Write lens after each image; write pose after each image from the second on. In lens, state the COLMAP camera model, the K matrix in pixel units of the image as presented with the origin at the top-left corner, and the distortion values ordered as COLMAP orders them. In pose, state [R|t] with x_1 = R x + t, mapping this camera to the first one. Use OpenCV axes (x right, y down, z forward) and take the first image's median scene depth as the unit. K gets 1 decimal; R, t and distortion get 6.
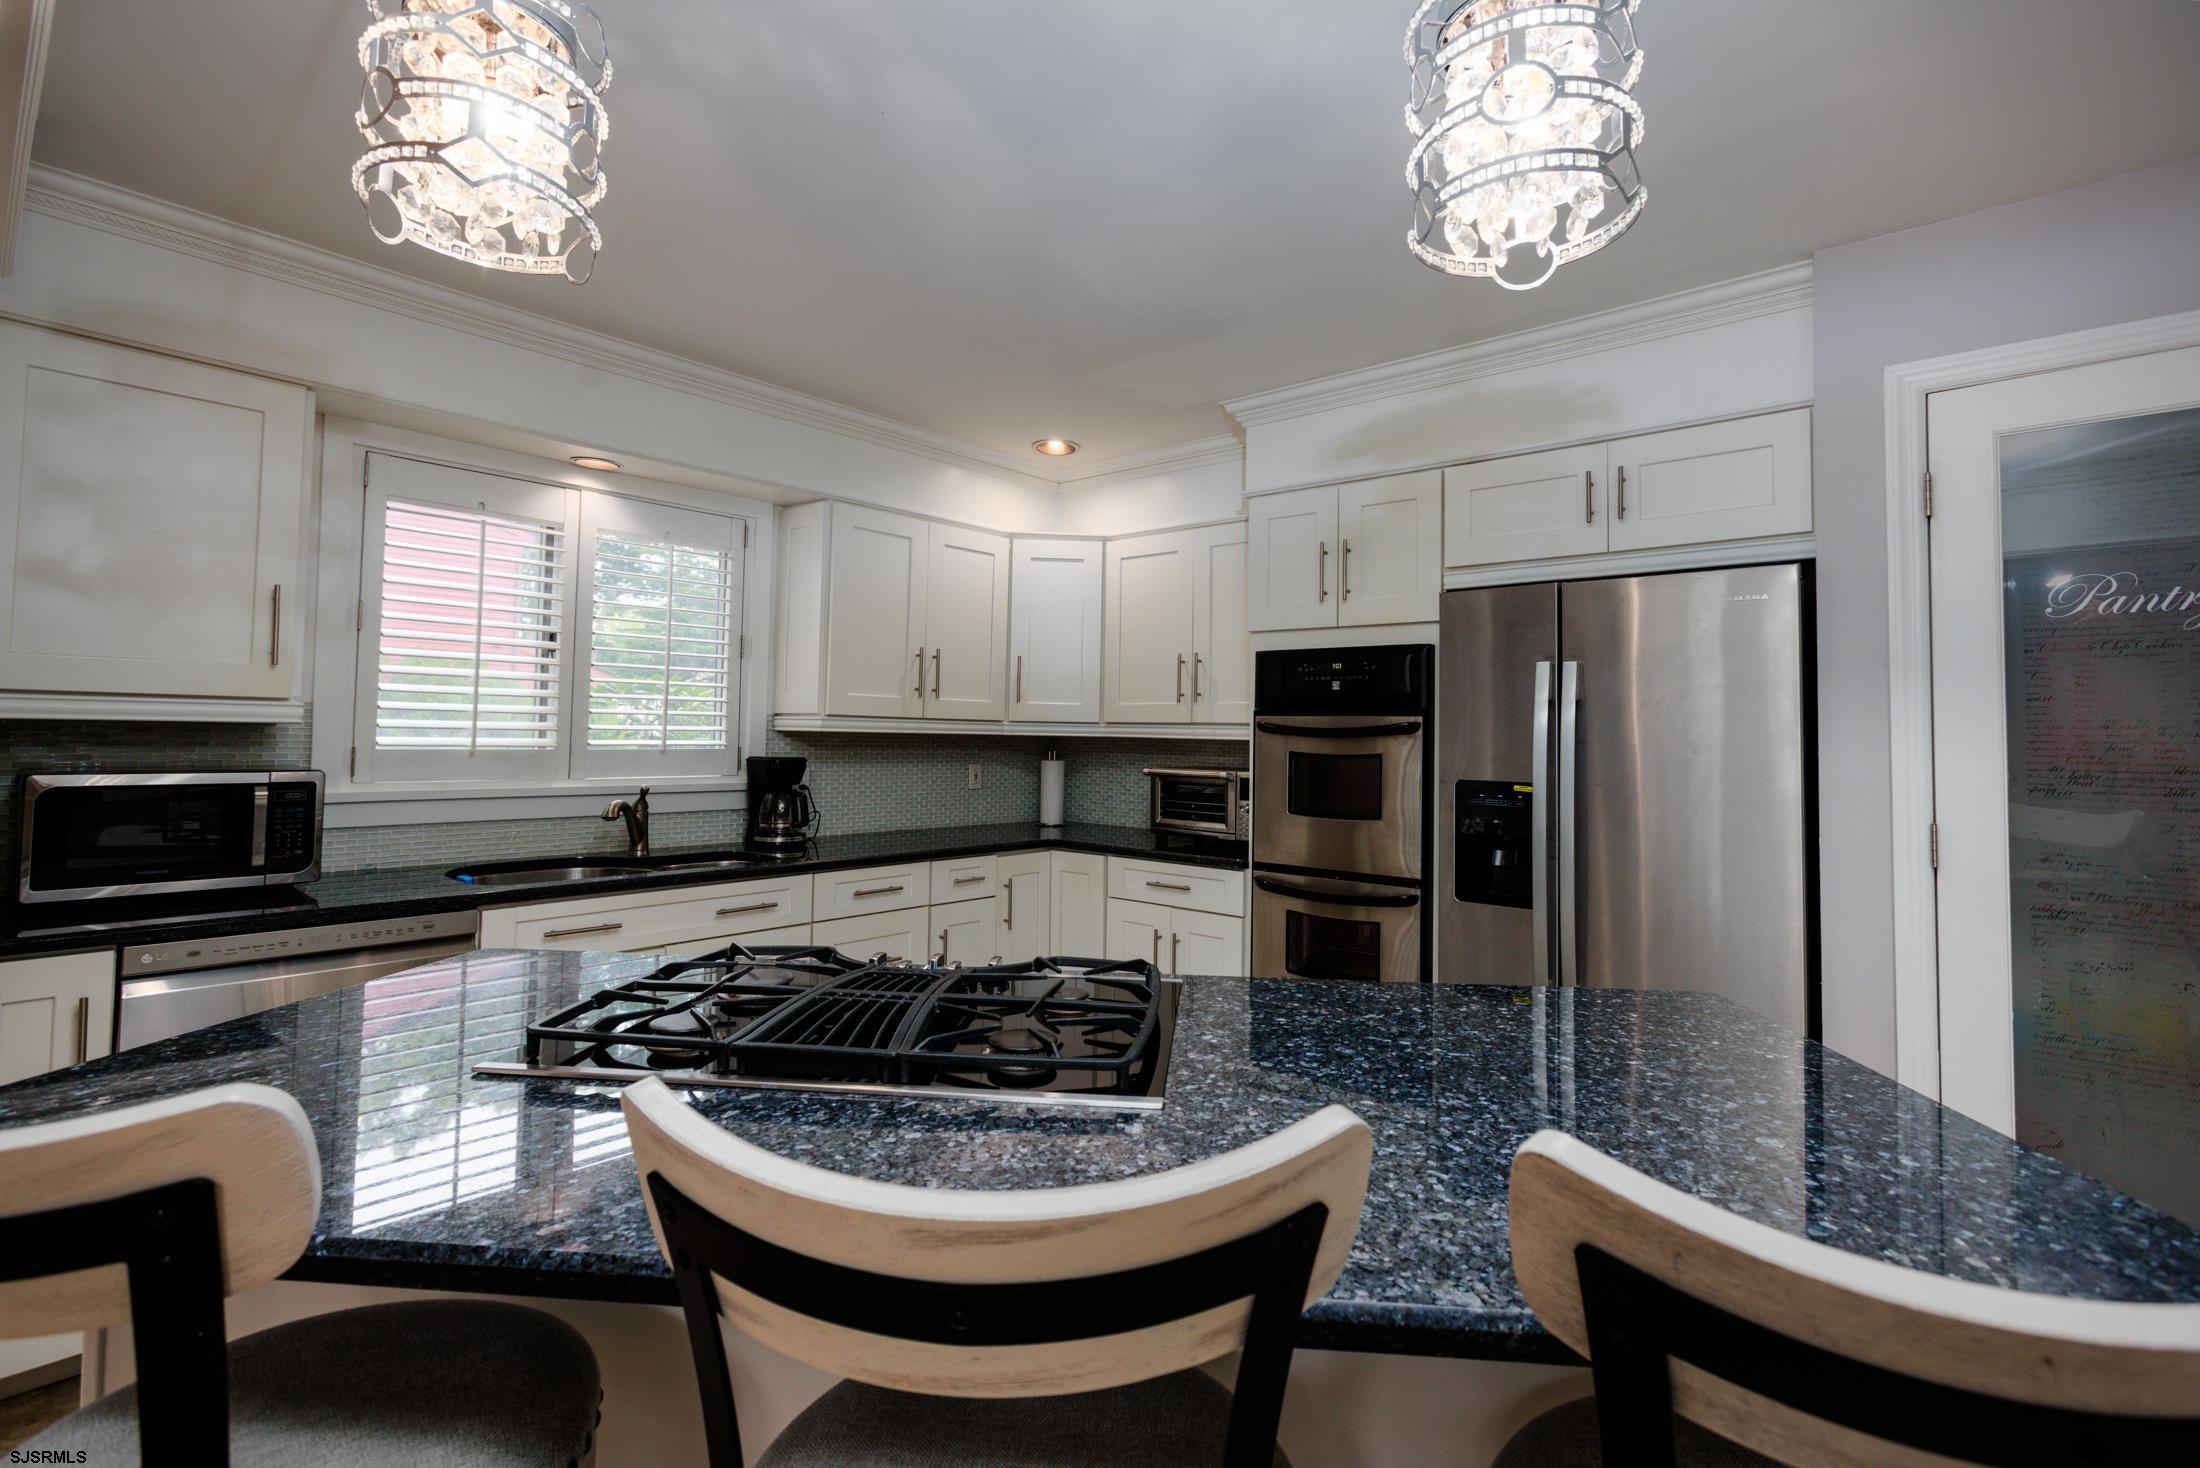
lens RADIAL K [[1024.5, 0, 1117.5], [0, 1024.5, 692.5], [0, 0, 1]] dist [-0.013532, 0.011285]
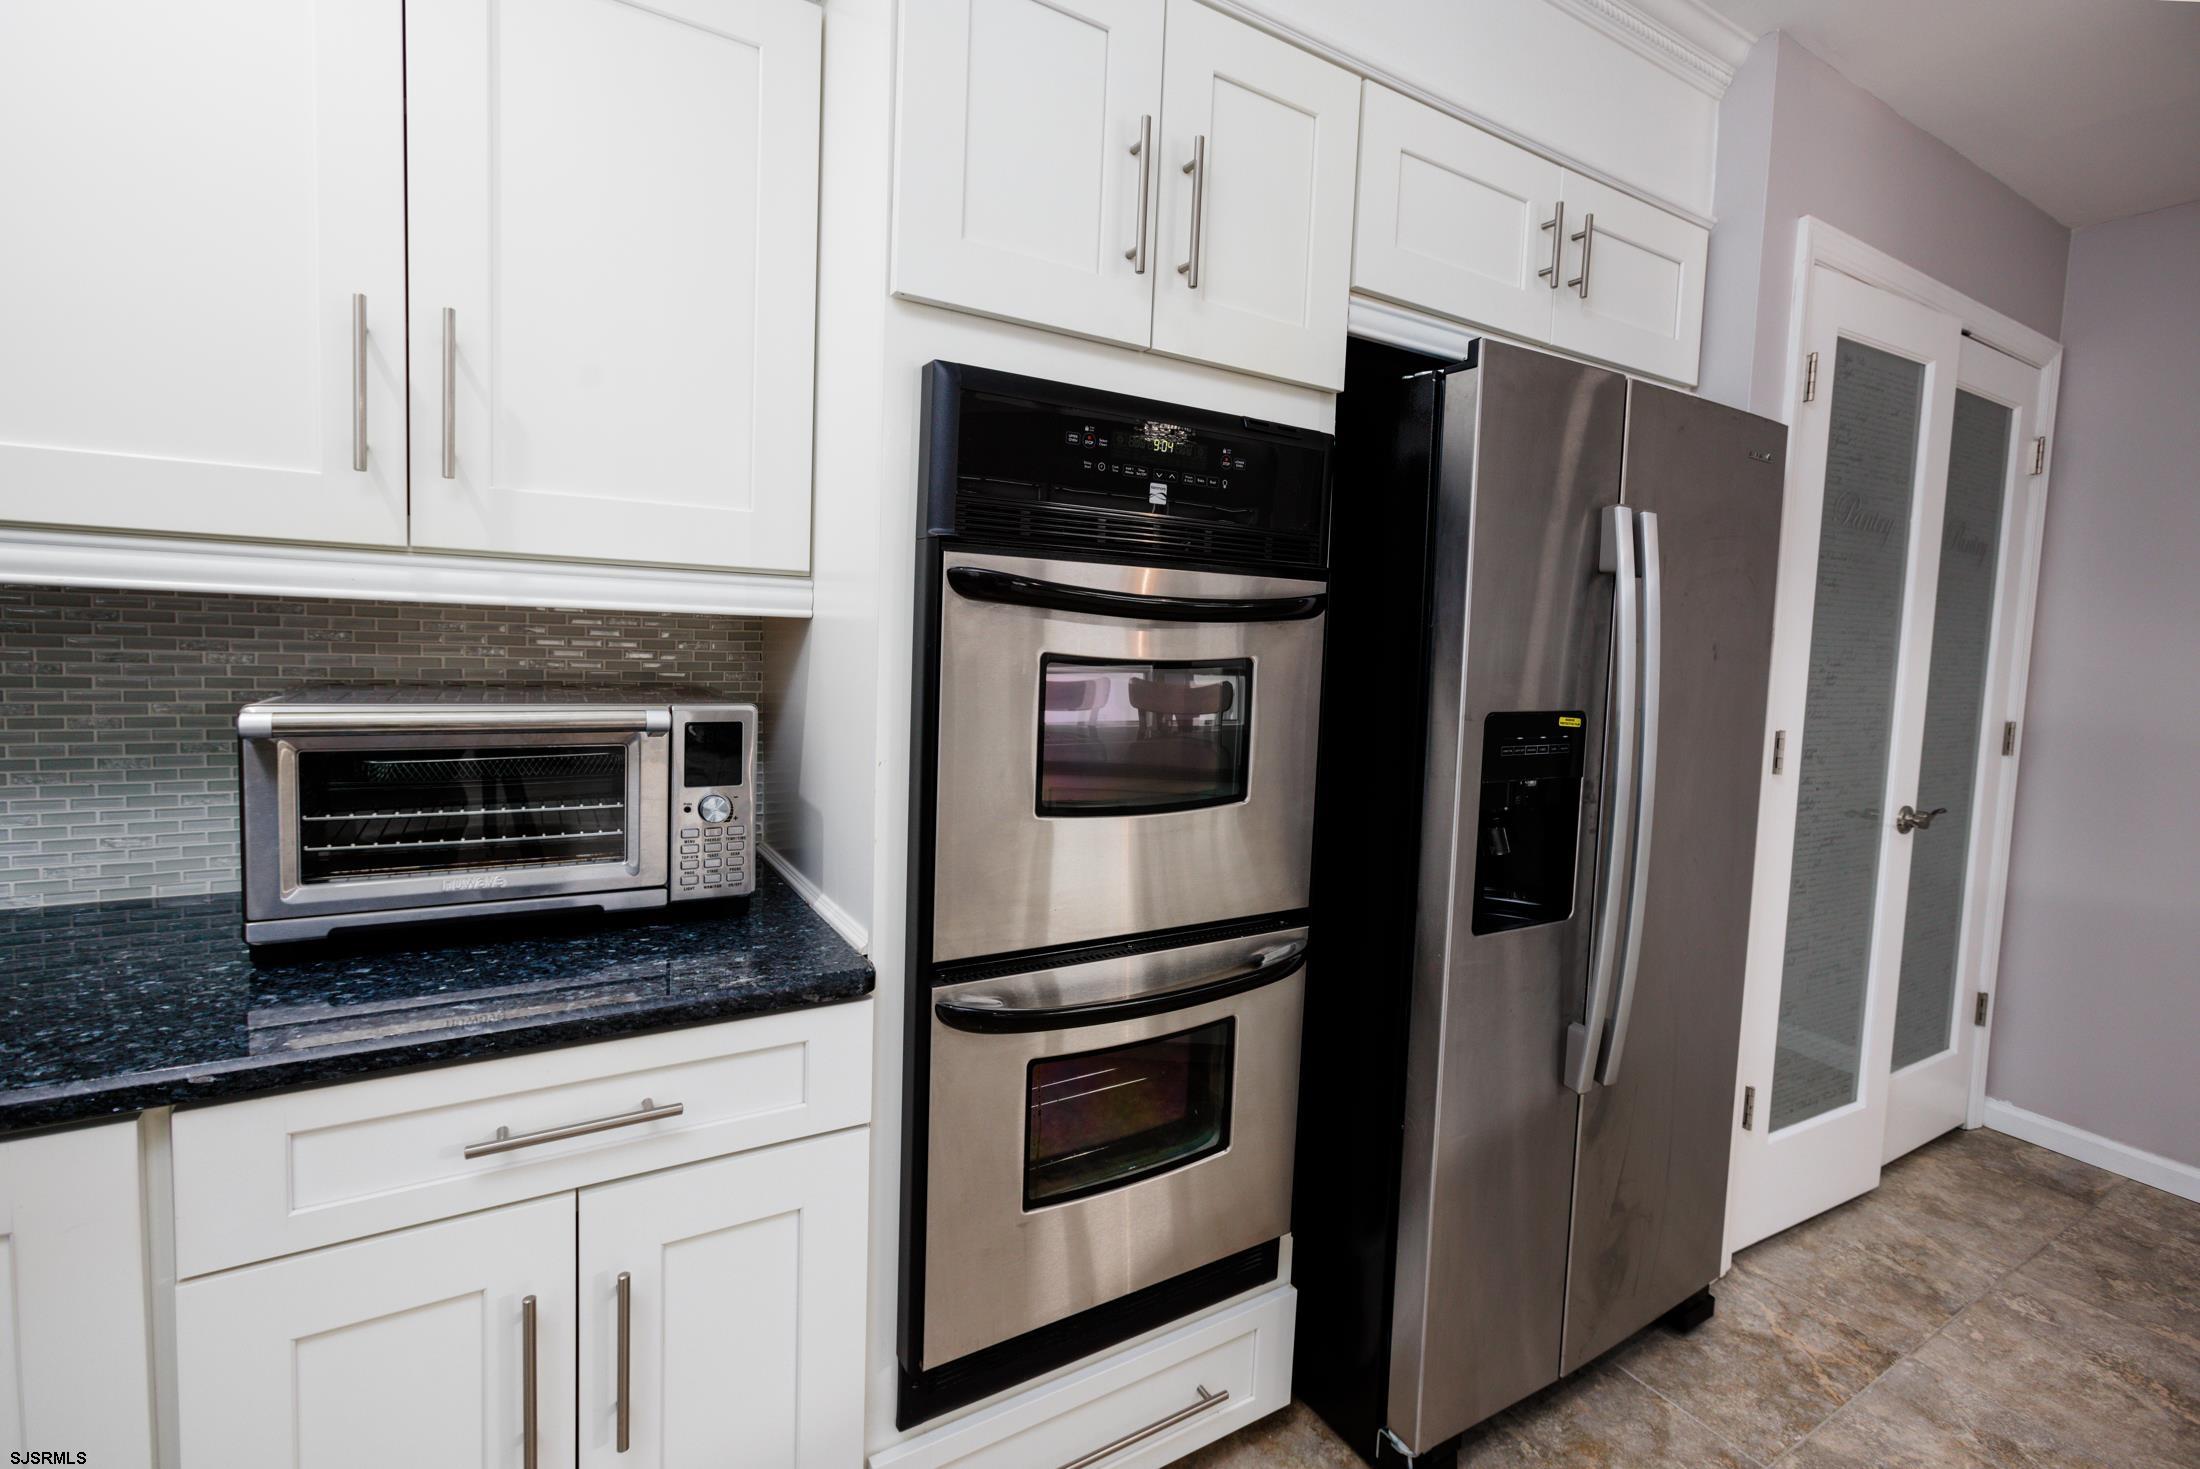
lens RADIAL K [[995.9, 0, 1090.6], [0, 995.9, 696.2], [0, 0, 1]] dist [-0.000675, 0.000070]
pose [[0.298281, -0.069040, 0.951978, -0.169405], [-0.075399, 0.992559, 0.095607, 0.035069], [-0.951495, -0.100296, 0.290856, 0.839977]]
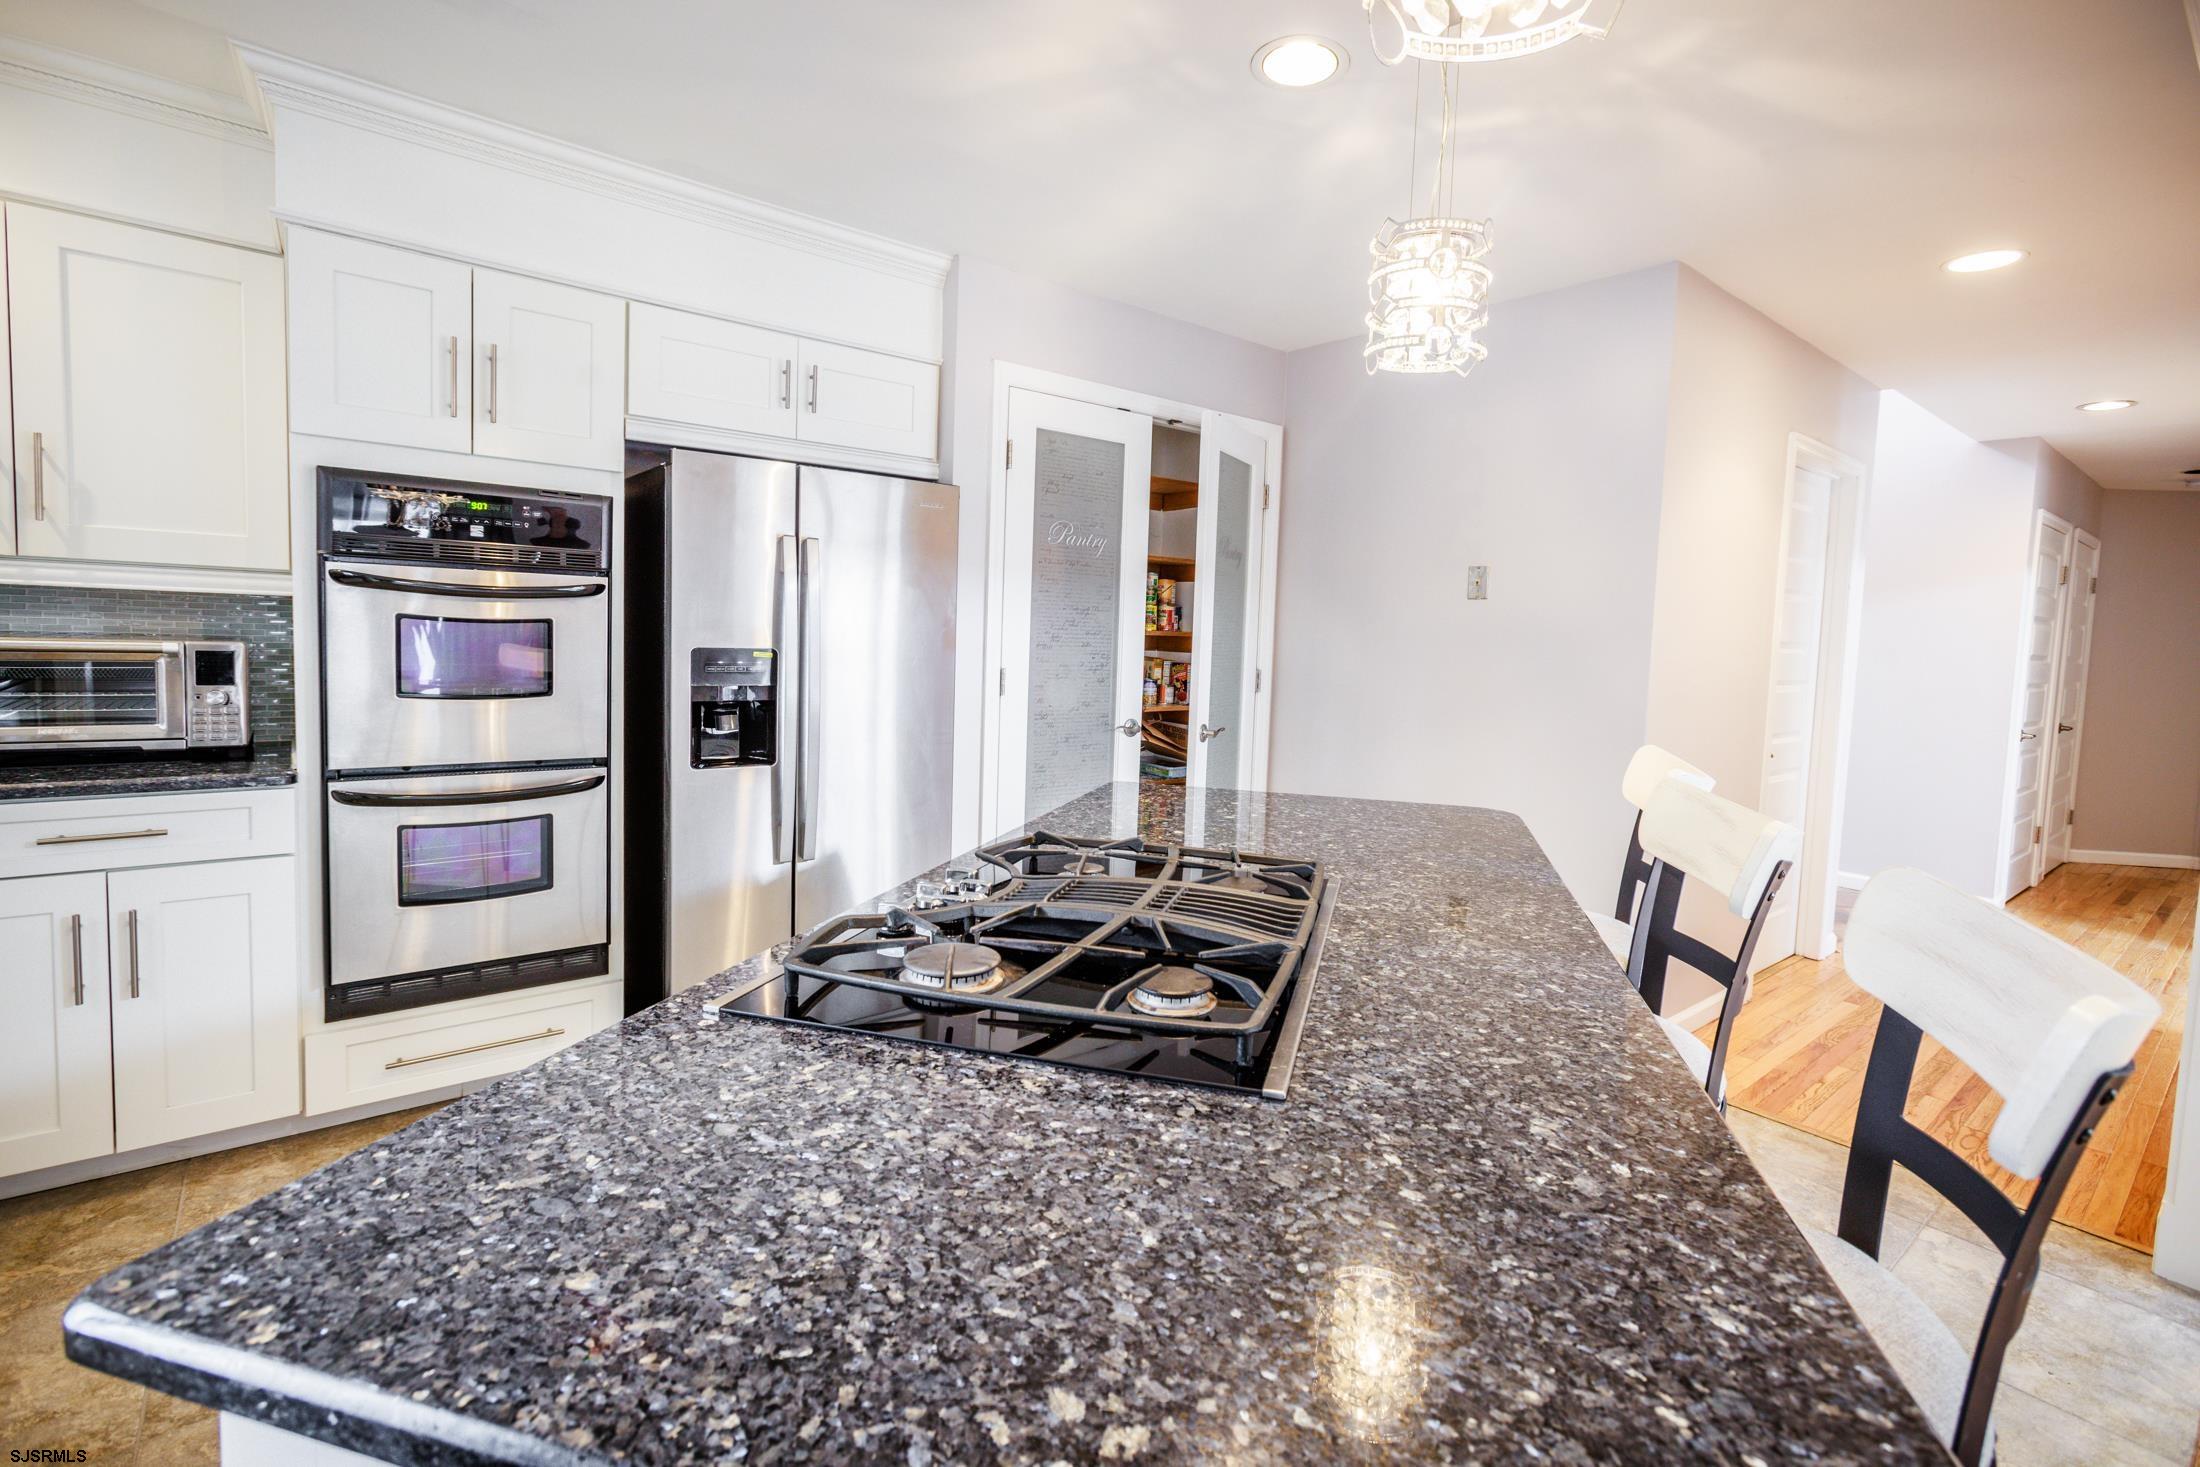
lens RADIAL K [[1024.5, 0, 1117.5], [0, 1024.5, 692.0], [0, 0, 1]] dist [-0.013532, 0.011285]
pose [[0.156555, -0.074453, 0.984859, -0.455379], [-0.077926, 0.993115, 0.087464, 0.008377], [-0.984590, -0.090439, 0.149675, 0.362717]]
